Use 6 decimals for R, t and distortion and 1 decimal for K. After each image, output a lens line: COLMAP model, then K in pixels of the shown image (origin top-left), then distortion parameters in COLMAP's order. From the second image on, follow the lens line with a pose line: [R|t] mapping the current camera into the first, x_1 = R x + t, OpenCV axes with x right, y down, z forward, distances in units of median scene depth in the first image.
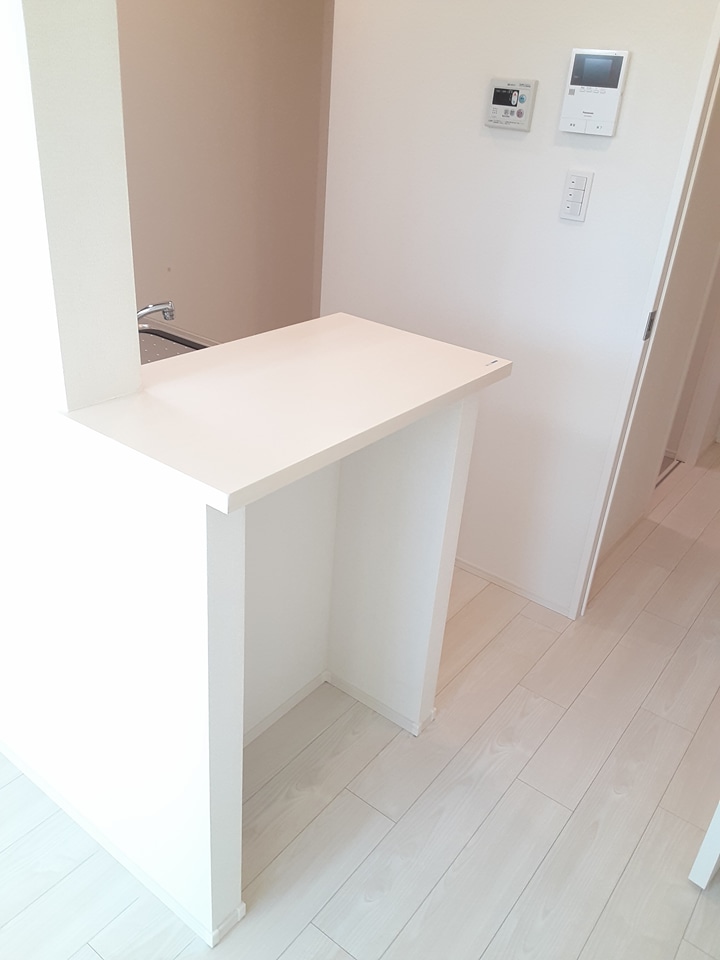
lens RADIAL K [[765.3, 0, 360.0], [0, 765.3, 480.0], [0, 0, 1]] dist [0.000930, -0.005199]
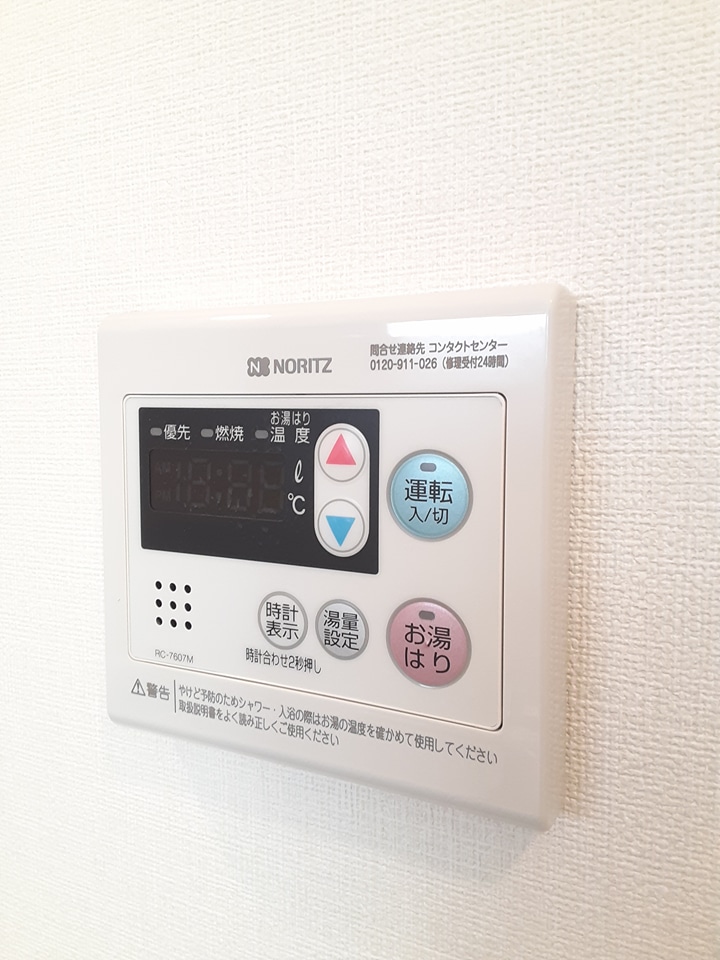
lens RADIAL K [[765.3, 0, 360.0], [0, 765.3, 480.0], [0, 0, 1]] dist [0.000930, -0.005199]
pose [[0.980591, -0.095190, 0.171406, 0.188232], [0.151867, 0.921695, -0.356952, -0.466442], [-0.124006, 0.376055, 0.918262, 0.913683]]
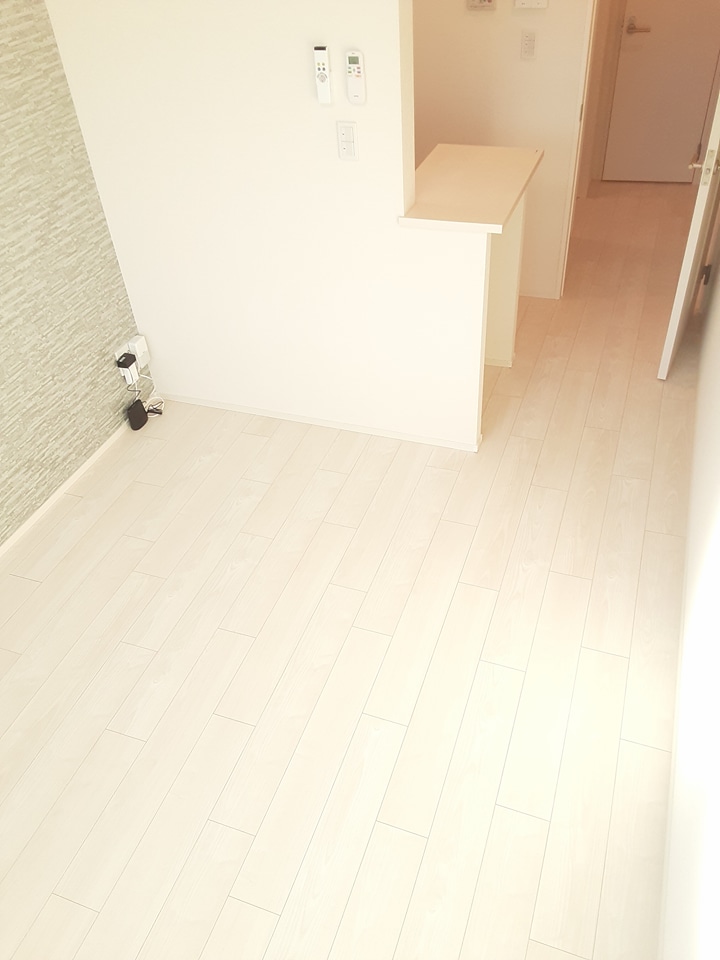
lens RADIAL K [[821.7, 0, 360.0], [0, 821.7, 480.0], [0, 0, 1]] dist [0.004093, -0.000091]
pose [[0.945547, -0.294473, 0.138660, -0.647110], [0.257451, 0.937297, 0.234934, 0.025569], [-0.199147, -0.186443, 0.962070, -0.937504]]
